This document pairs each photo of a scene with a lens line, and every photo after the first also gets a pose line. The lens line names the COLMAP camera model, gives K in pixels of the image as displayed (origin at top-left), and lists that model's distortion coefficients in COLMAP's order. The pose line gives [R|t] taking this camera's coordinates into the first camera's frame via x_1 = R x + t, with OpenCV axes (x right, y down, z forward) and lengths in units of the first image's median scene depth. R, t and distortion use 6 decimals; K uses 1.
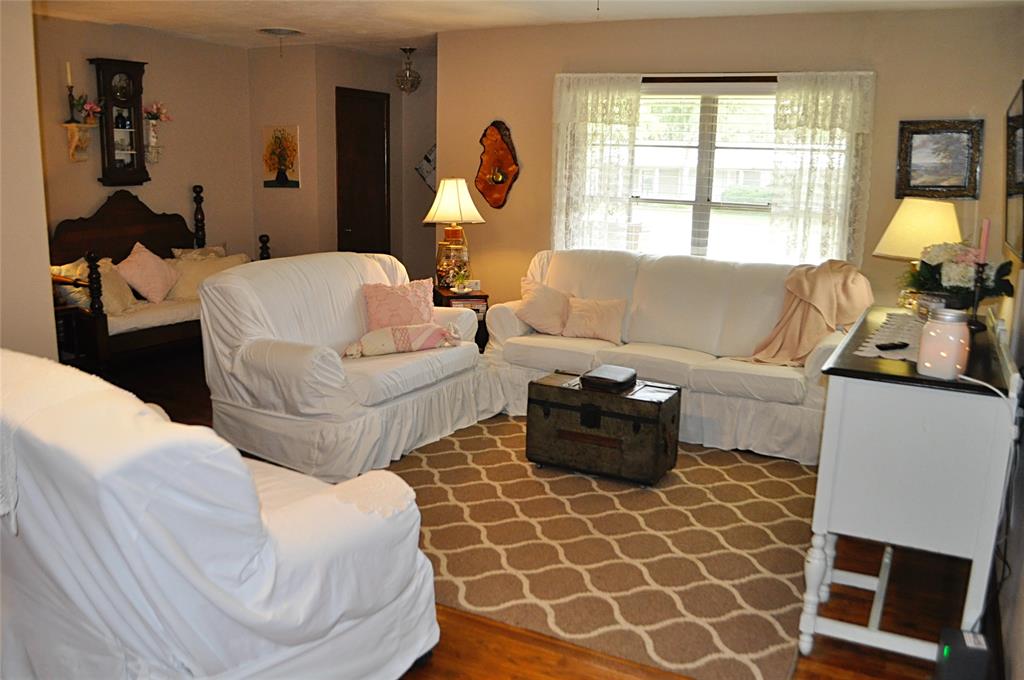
lens RADIAL K [[839.2, 0, 512.0], [0, 839.2, 340.0], [0, 0, 1]] dist [-0.079718, 0.009778]
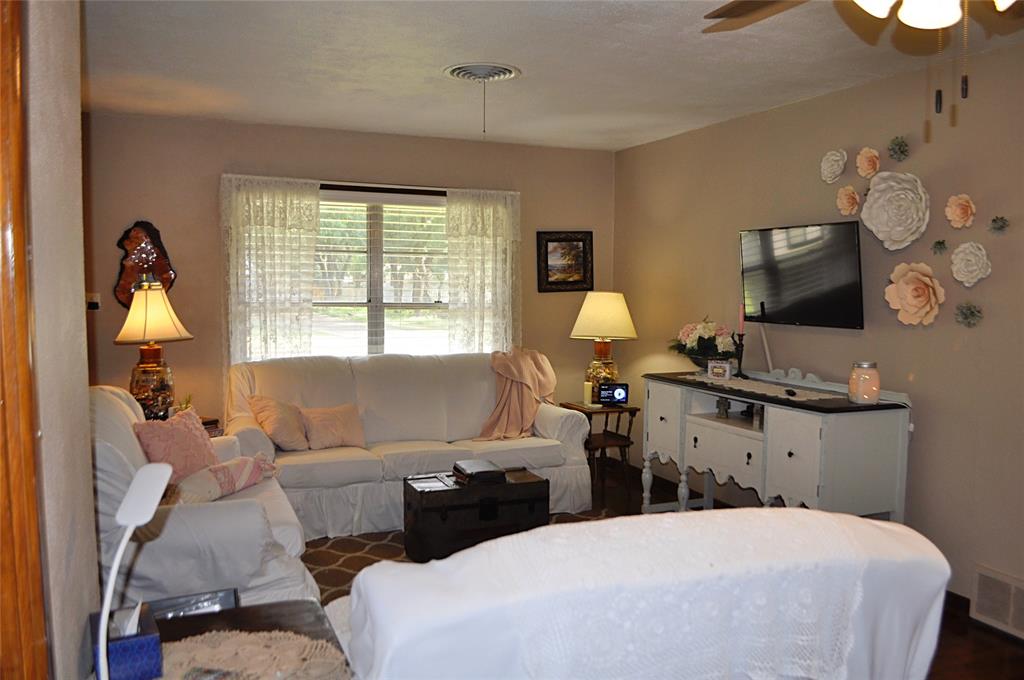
lens RADIAL K [[839.2, 0, 512.0], [0, 839.2, 340.0], [0, 0, 1]] dist [-0.079718, 0.009778]
pose [[0.632518, -0.075565, 0.770851, -0.506850], [0.158838, 0.986732, -0.033607, -0.058964], [-0.758084, 0.143697, 0.636129, 0.210990]]
